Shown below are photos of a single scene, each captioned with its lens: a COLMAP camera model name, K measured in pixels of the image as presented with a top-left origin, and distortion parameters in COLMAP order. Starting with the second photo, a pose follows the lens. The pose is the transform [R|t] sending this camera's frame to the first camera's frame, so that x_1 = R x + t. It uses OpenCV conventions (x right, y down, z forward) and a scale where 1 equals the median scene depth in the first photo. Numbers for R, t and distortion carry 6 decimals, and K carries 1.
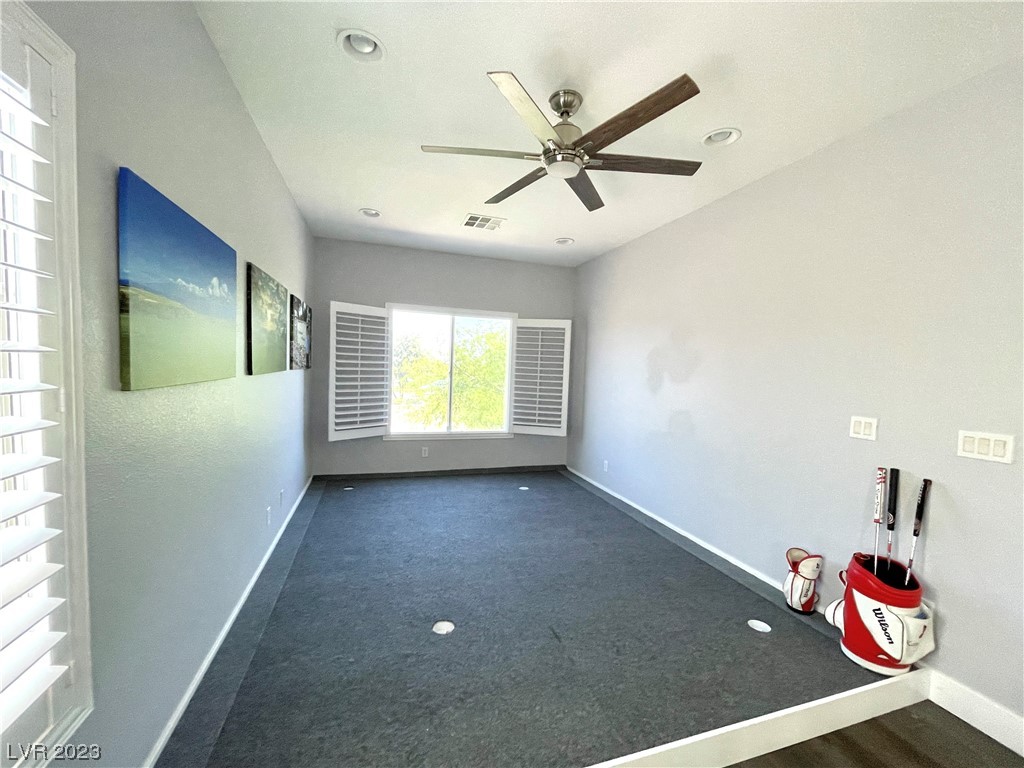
lens RADIAL K [[411.1, 0, 510.8], [0, 411.1, 391.0], [0, 0, 1]] dist [0.000603, -0.000274]
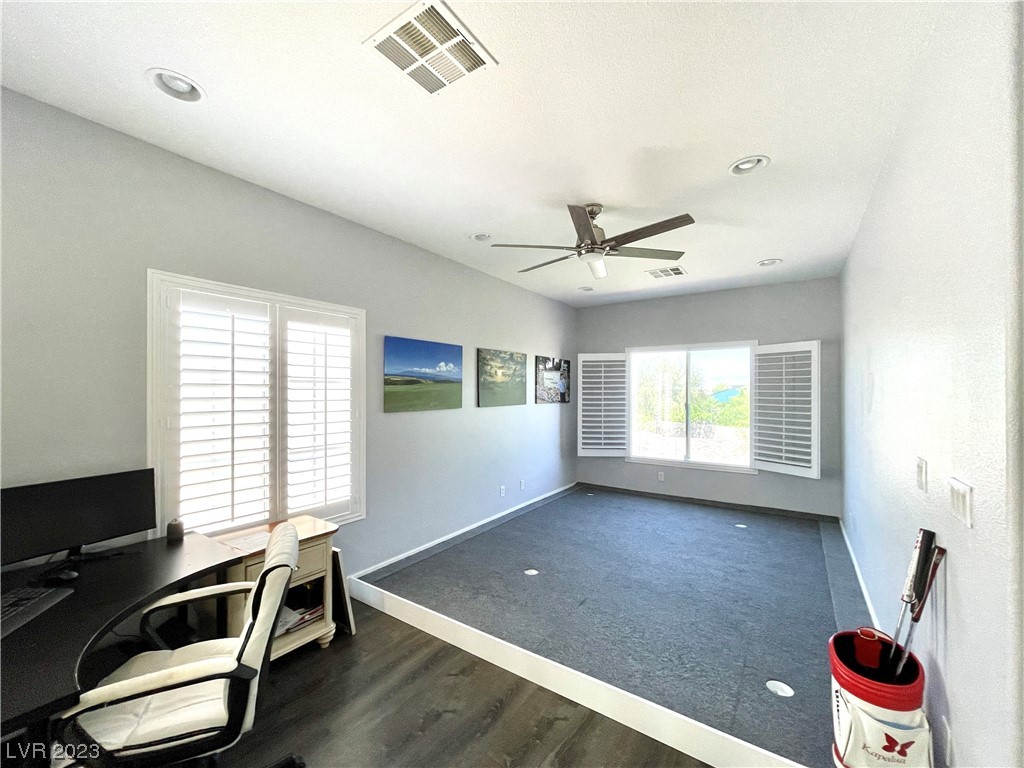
lens RADIAL K [[411.1, 0, 509.8], [0, 411.1, 391.6], [0, 0, 1]] dist [-0.003312, 0.002531]
pose [[0.613270, -0.037173, -0.788998, 0.452770], [-0.025847, 0.997413, -0.067083, 0.006007], [0.789451, 0.061533, 0.610722, -0.015127]]
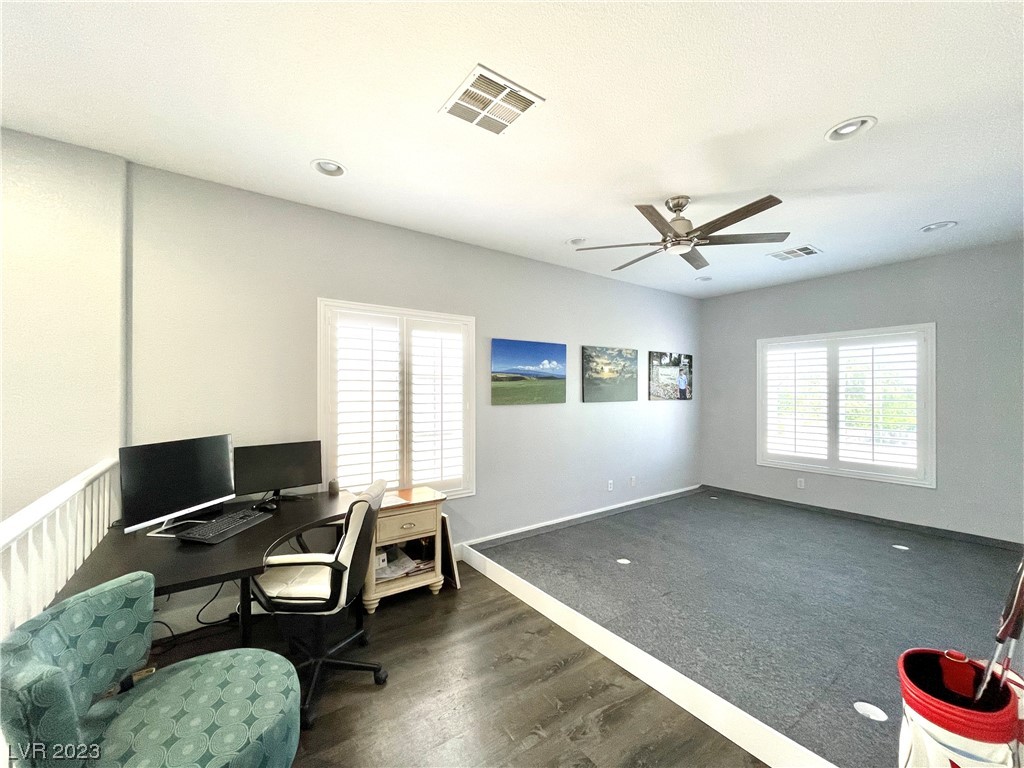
lens RADIAL K [[411.1, 0, 510.8], [0, 411.1, 391.0], [0, 0, 1]] dist [0.000603, -0.000274]
pose [[0.315079, -0.039785, -0.948231, 0.542277], [-0.044674, 0.997392, -0.056692, 0.016433], [0.948013, 0.060224, 0.312480, 0.029057]]
